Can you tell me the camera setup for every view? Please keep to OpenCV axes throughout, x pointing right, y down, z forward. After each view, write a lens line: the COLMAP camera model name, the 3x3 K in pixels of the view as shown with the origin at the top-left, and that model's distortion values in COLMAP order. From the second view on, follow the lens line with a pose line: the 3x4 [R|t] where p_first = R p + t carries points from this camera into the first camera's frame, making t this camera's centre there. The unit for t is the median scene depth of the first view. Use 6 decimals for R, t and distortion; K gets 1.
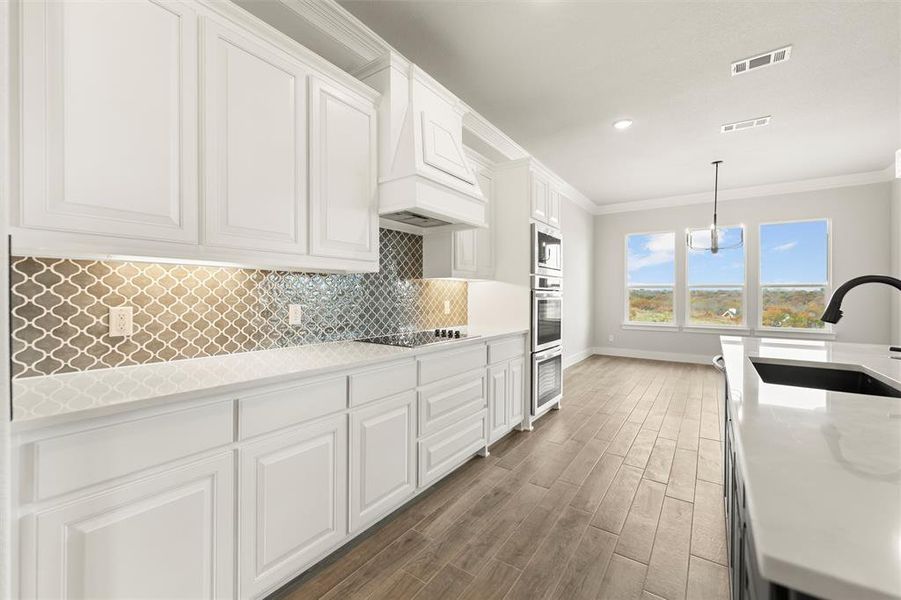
lens RADIAL K [[371.2, 0, 439.1], [0, 371.2, 293.7], [0, 0, 1]] dist [-0.002530, -0.001286]
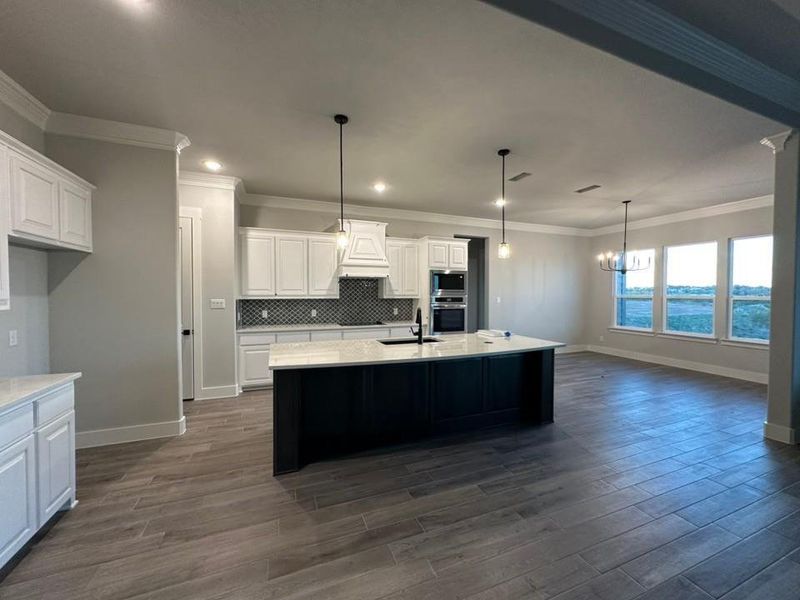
lens RADIAL K [[325.5, 0, 393.9], [0, 325.5, 298.4], [0, 0, 1]] dist [-0.004259, 0.000309]
pose [[0.833229, 0.008666, -0.552860, 1.583273], [0.002932, 0.999794, 0.020091, -0.111718], [0.552920, -0.018361, 0.833032, -0.815122]]
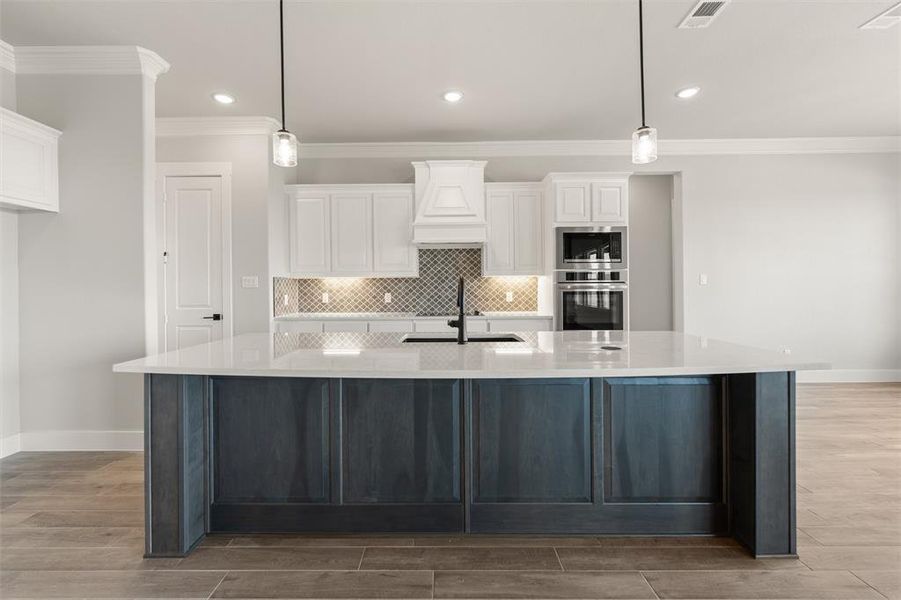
lens RADIAL K [[371.2, 0, 445.6], [0, 371.2, 287.8], [0, 0, 1]] dist [-0.002530, -0.001286]
pose [[0.563064, -0.008974, -0.826365, 1.575791], [0.012530, 0.999919, -0.002321, 0.006465], [0.826319, -0.009048, 0.563130, 0.061845]]
